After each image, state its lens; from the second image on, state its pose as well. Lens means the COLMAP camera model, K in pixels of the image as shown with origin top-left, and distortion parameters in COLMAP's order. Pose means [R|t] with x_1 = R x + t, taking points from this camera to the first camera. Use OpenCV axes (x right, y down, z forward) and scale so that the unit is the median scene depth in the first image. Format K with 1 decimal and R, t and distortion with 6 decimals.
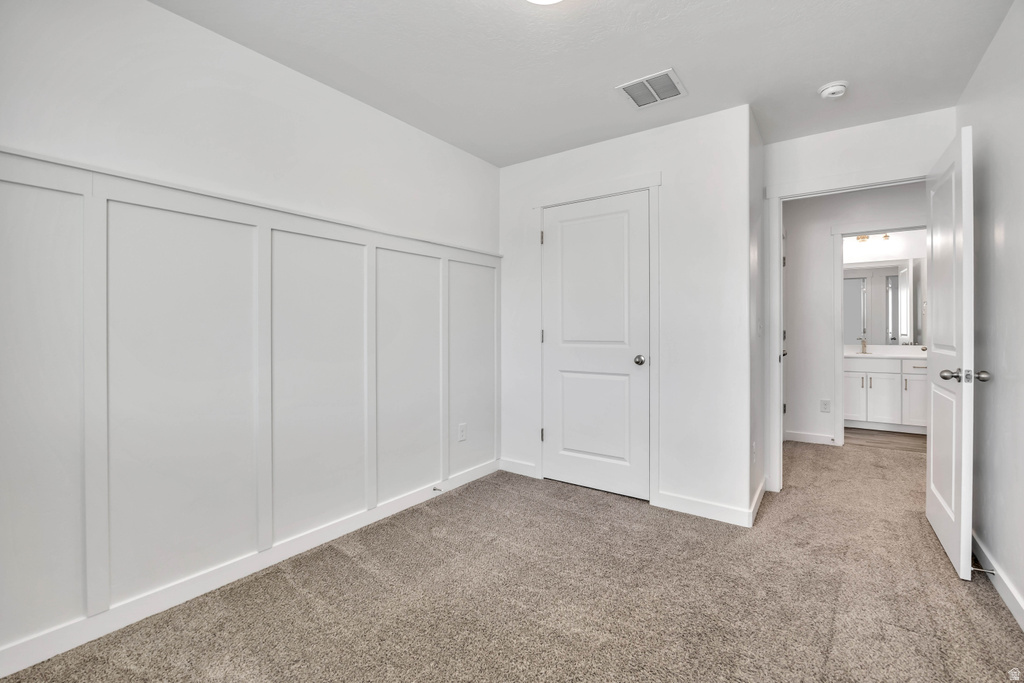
lens RADIAL K [[441.8, 0, 536.9], [0, 441.8, 336.7], [0, 0, 1]] dist [-0.015687, -0.000174]
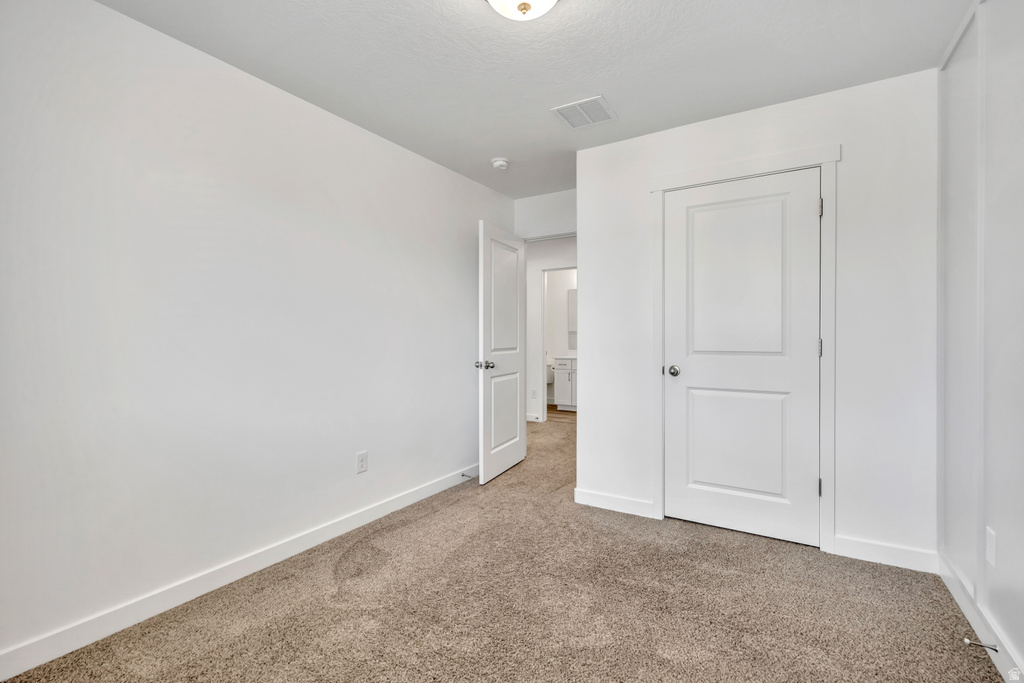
lens RADIAL K [[441.8, 0, 536.9], [0, 441.8, 336.7], [0, 0, 1]] dist [-0.015687, -0.000174]
pose [[0.997440, 0.002202, 0.071473, -0.280460], [-0.000729, 0.999787, -0.020619, 0.000058], [-0.071503, 0.020514, 0.997229, 0.190643]]
